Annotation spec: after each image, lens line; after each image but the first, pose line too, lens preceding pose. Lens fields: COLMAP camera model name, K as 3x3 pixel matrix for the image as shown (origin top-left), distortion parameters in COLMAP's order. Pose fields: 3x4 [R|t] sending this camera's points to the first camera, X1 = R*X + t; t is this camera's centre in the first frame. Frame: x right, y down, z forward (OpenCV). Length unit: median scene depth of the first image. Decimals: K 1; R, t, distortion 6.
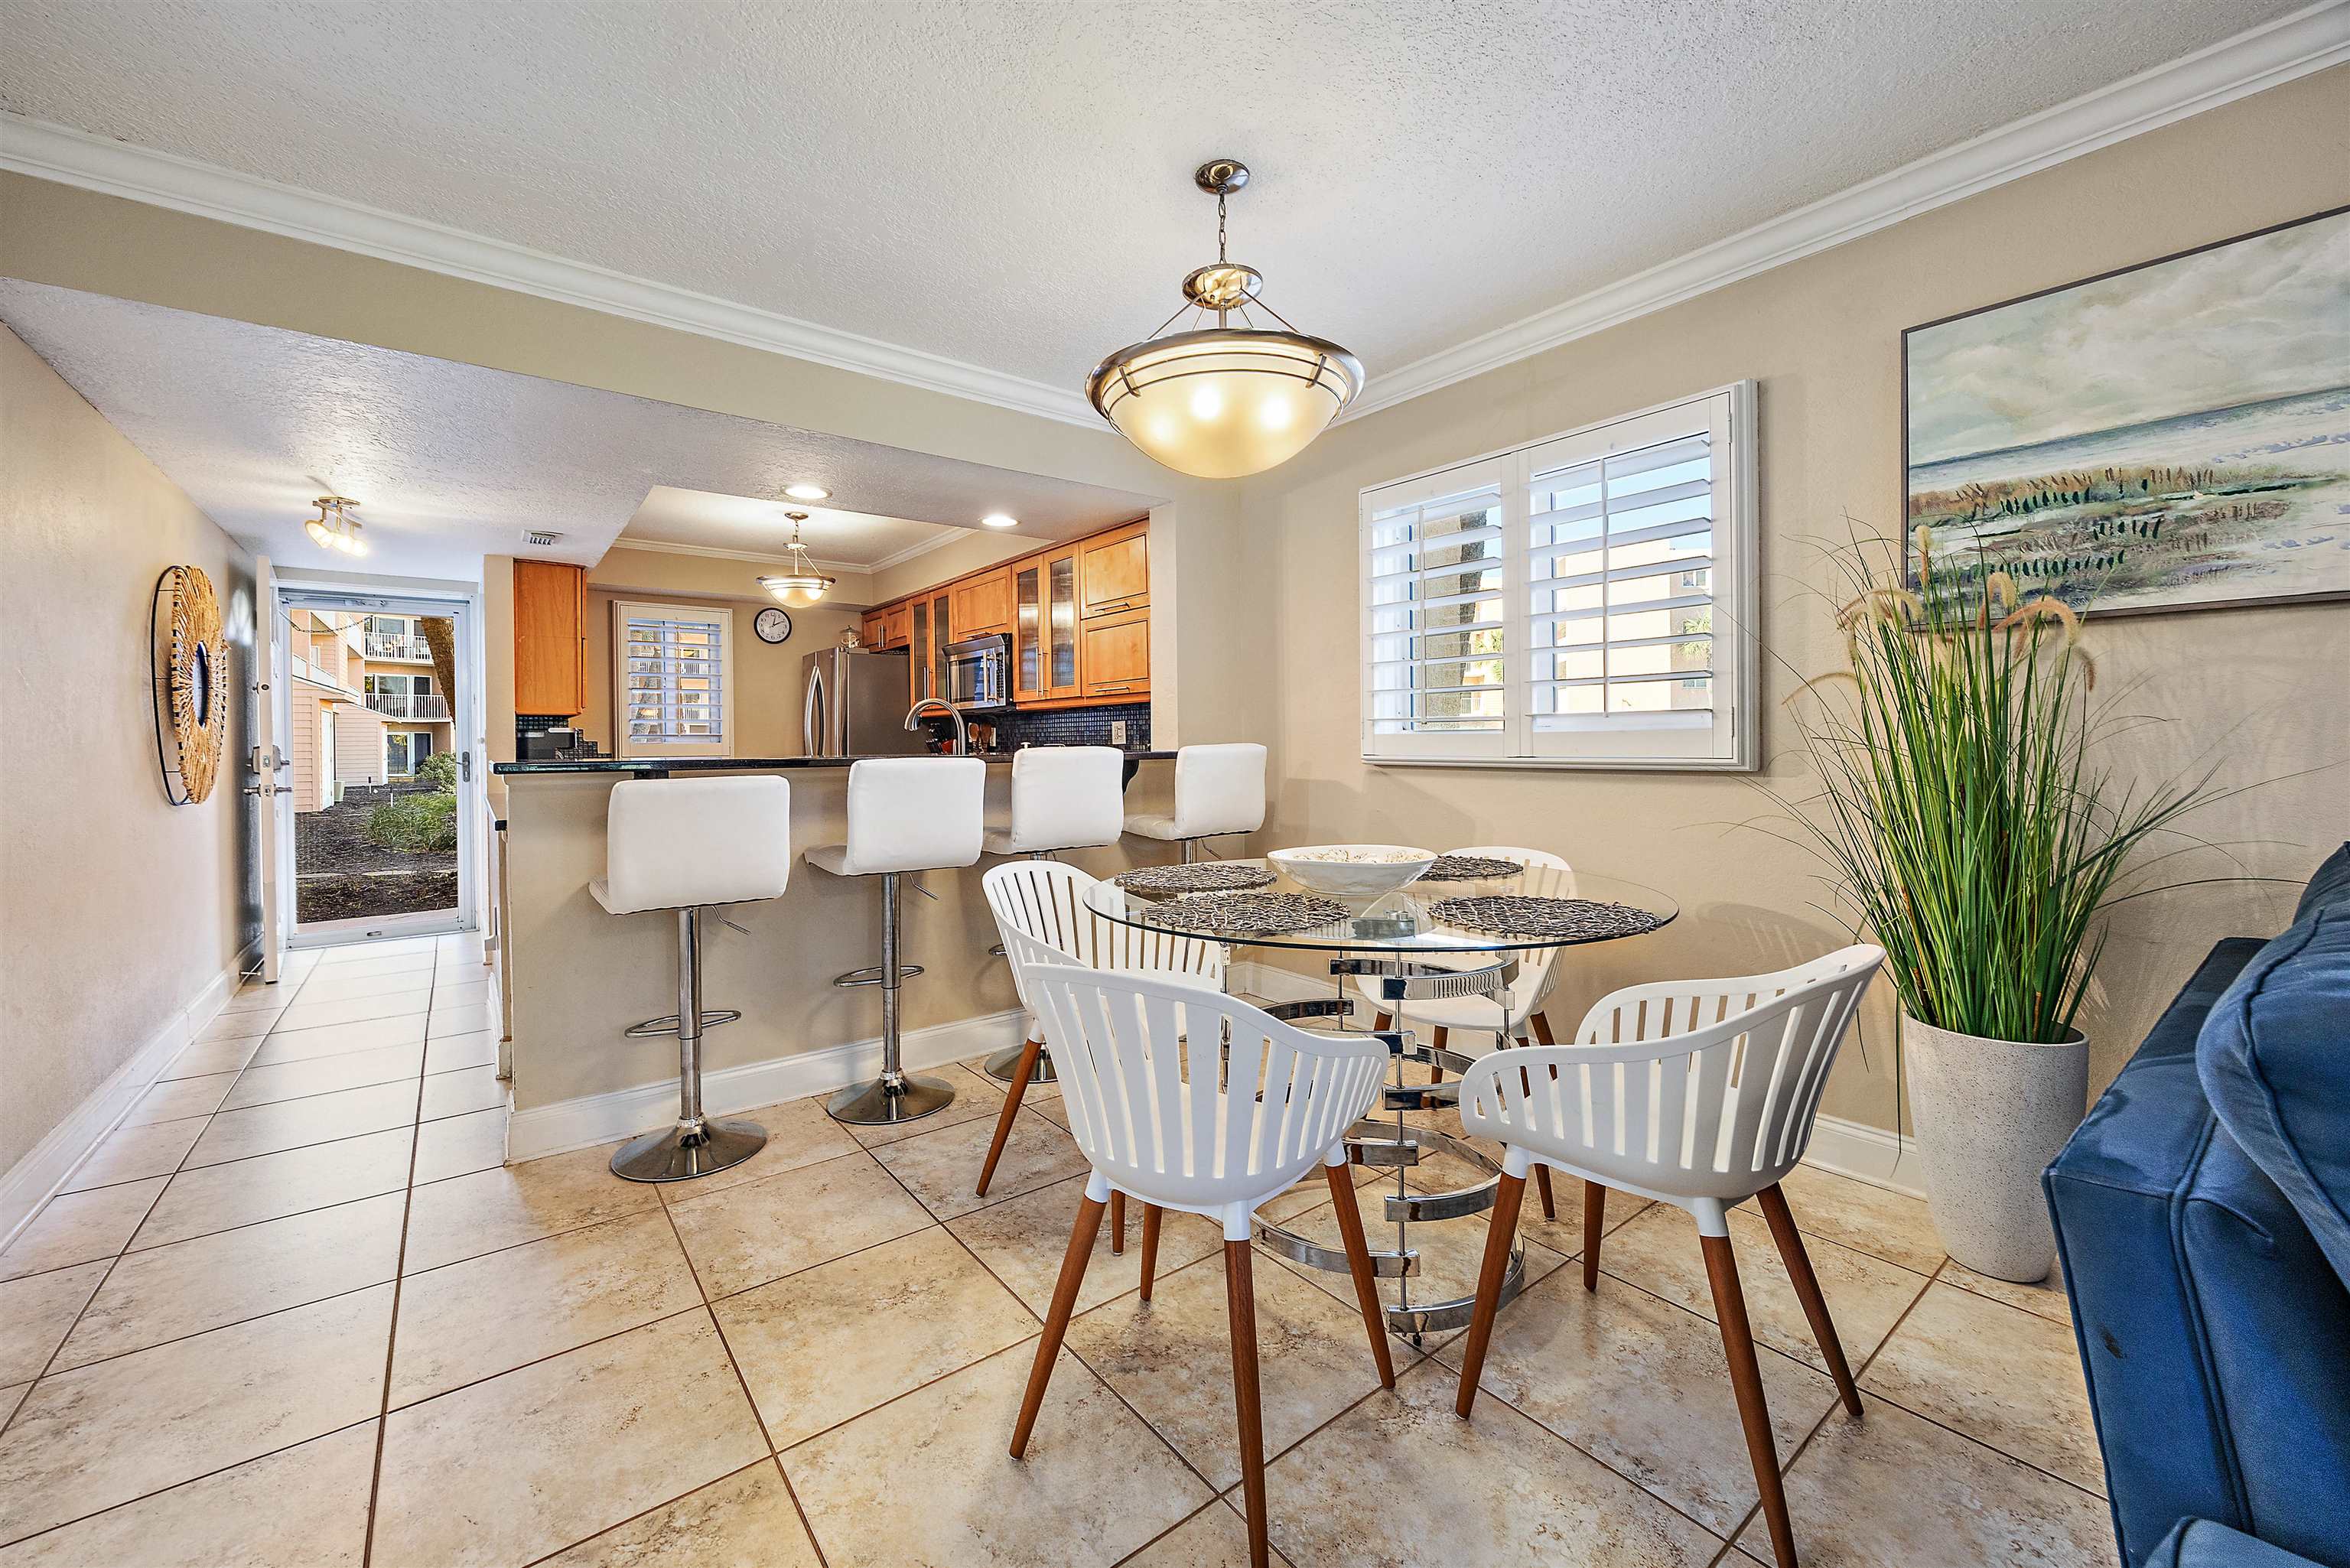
lens RADIAL K [[946.0, 0, 1135.8], [0, 946.0, 759.8], [0, 0, 1]] dist [-0.000868, -0.000008]
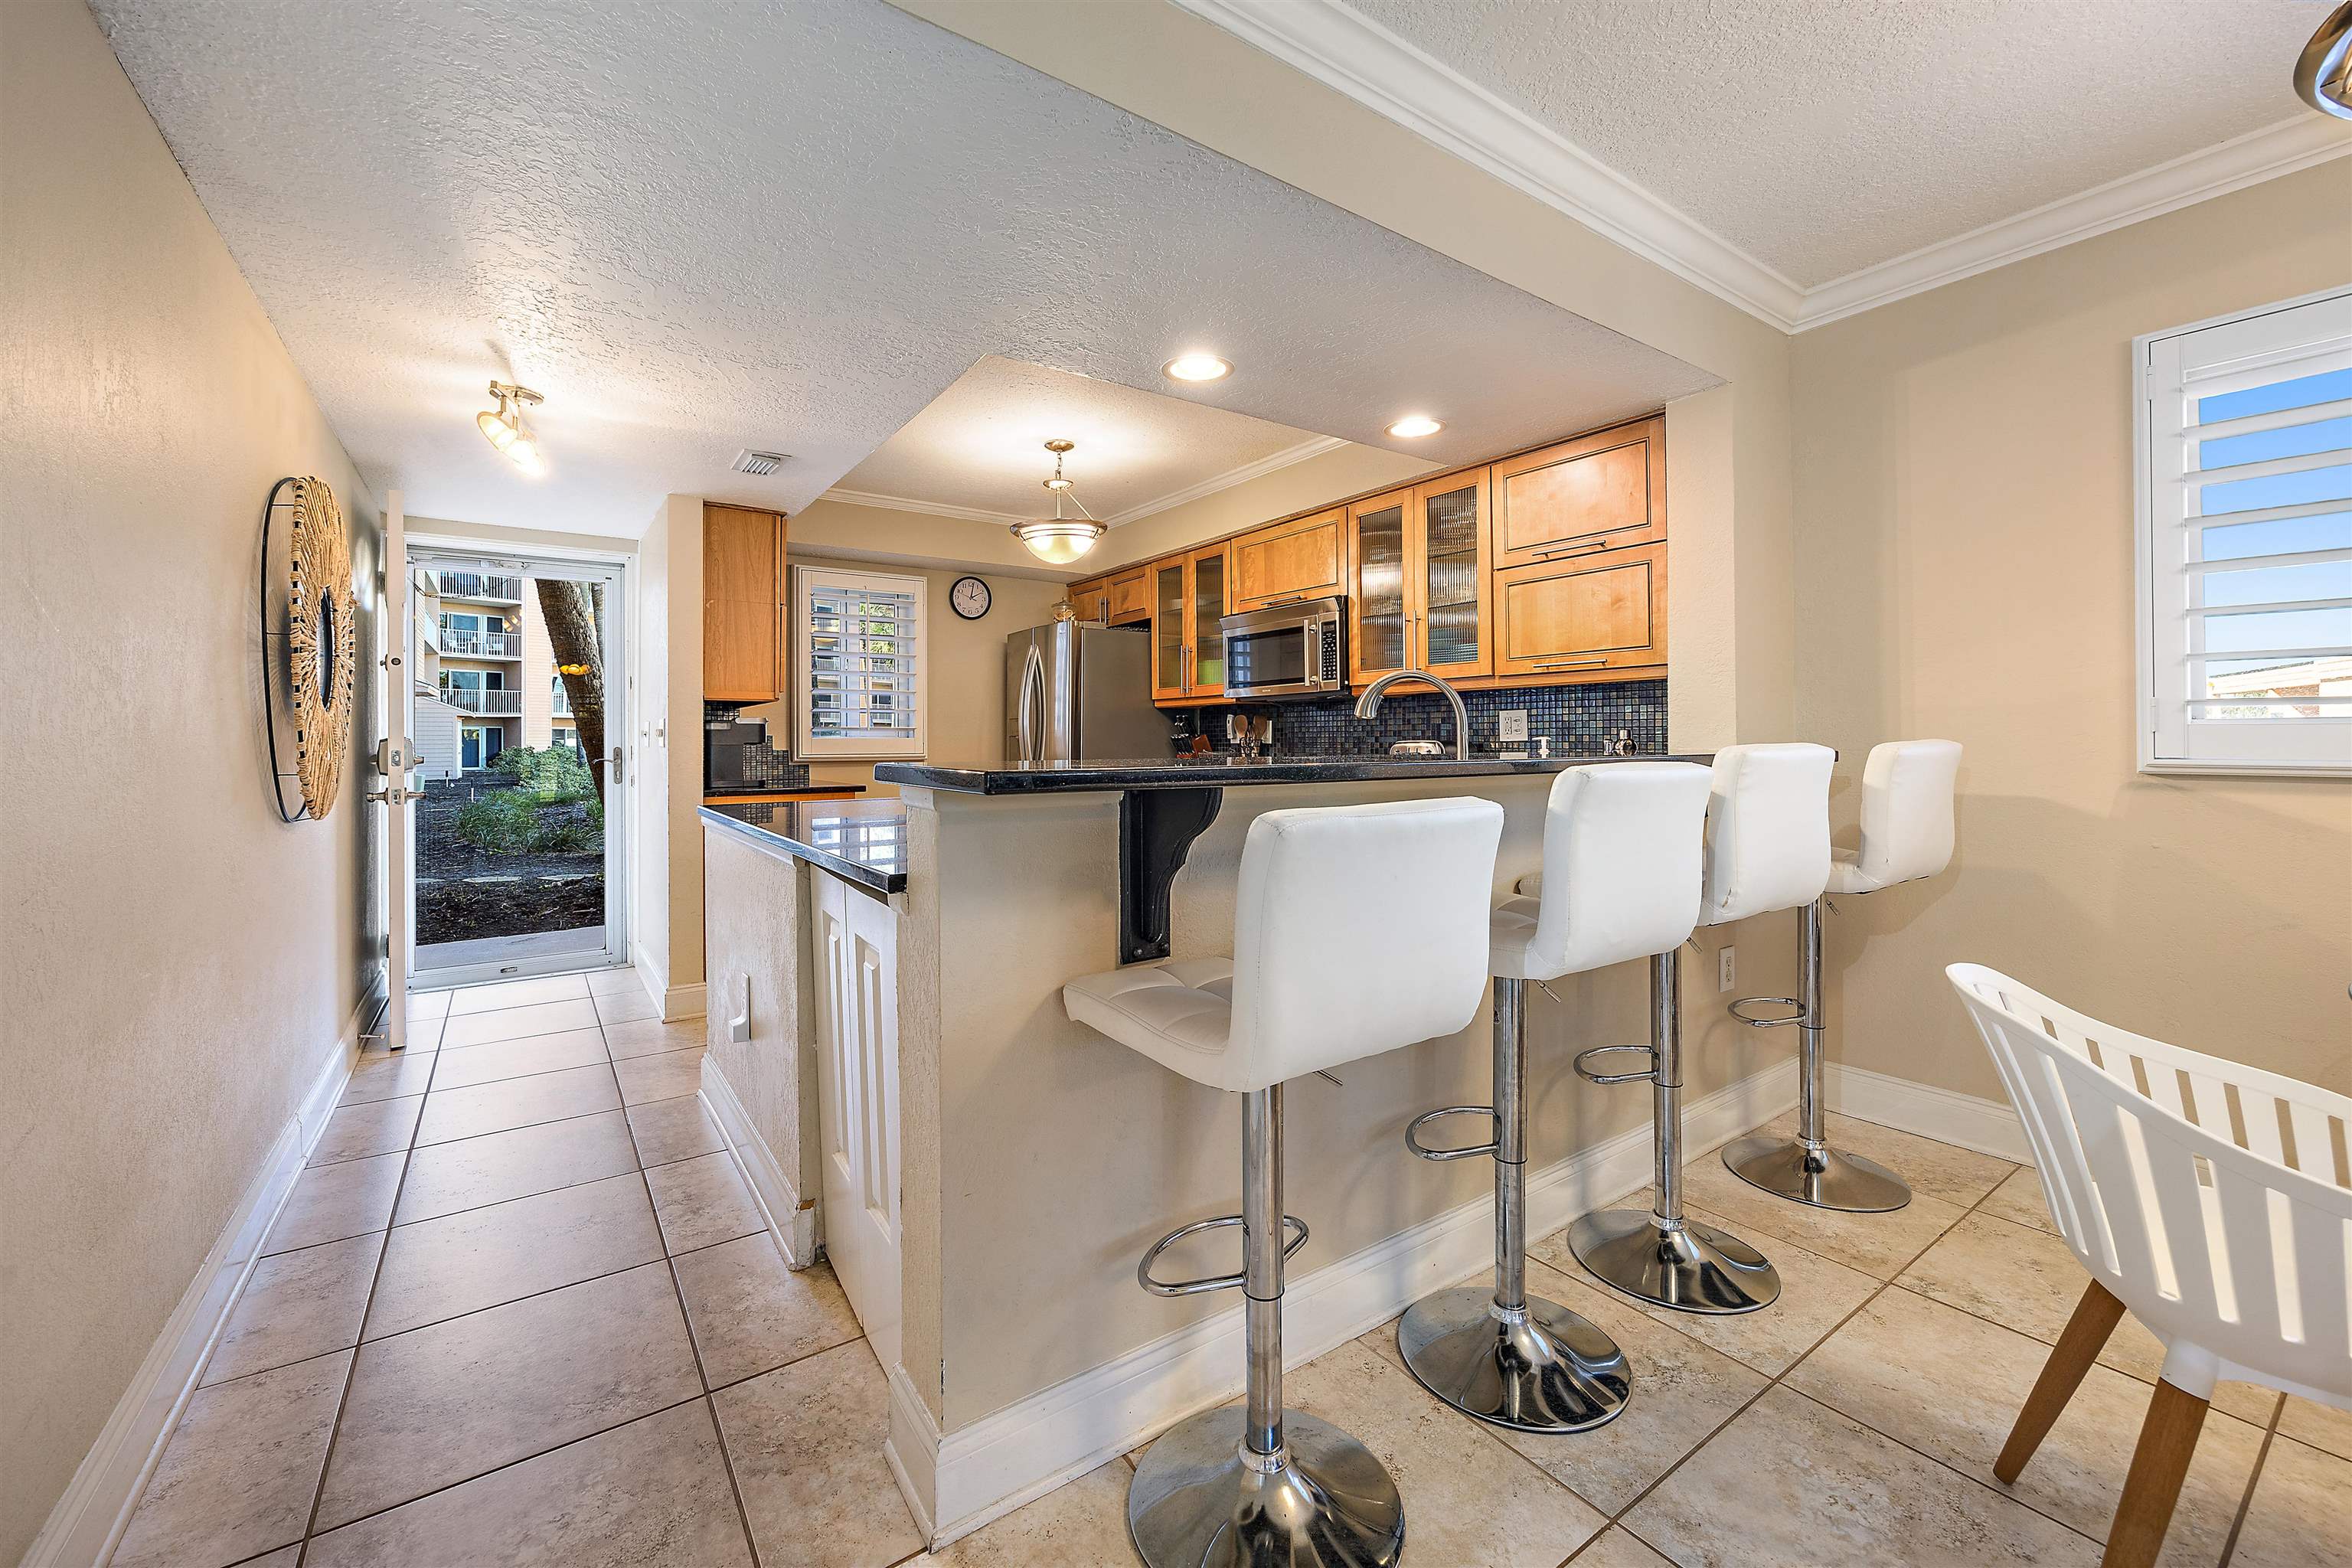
lens RADIAL K [[944.6, 0, 1171.0], [0, 944.6, 747.9], [0, 0, 1]] dist [-0.000525, -0.000208]
pose [[0.999693, 0.005238, -0.024237, -0.276267], [-0.005488, 0.999932, -0.010291, -0.001905], [0.024181, 0.010421, 0.999653, 0.253240]]
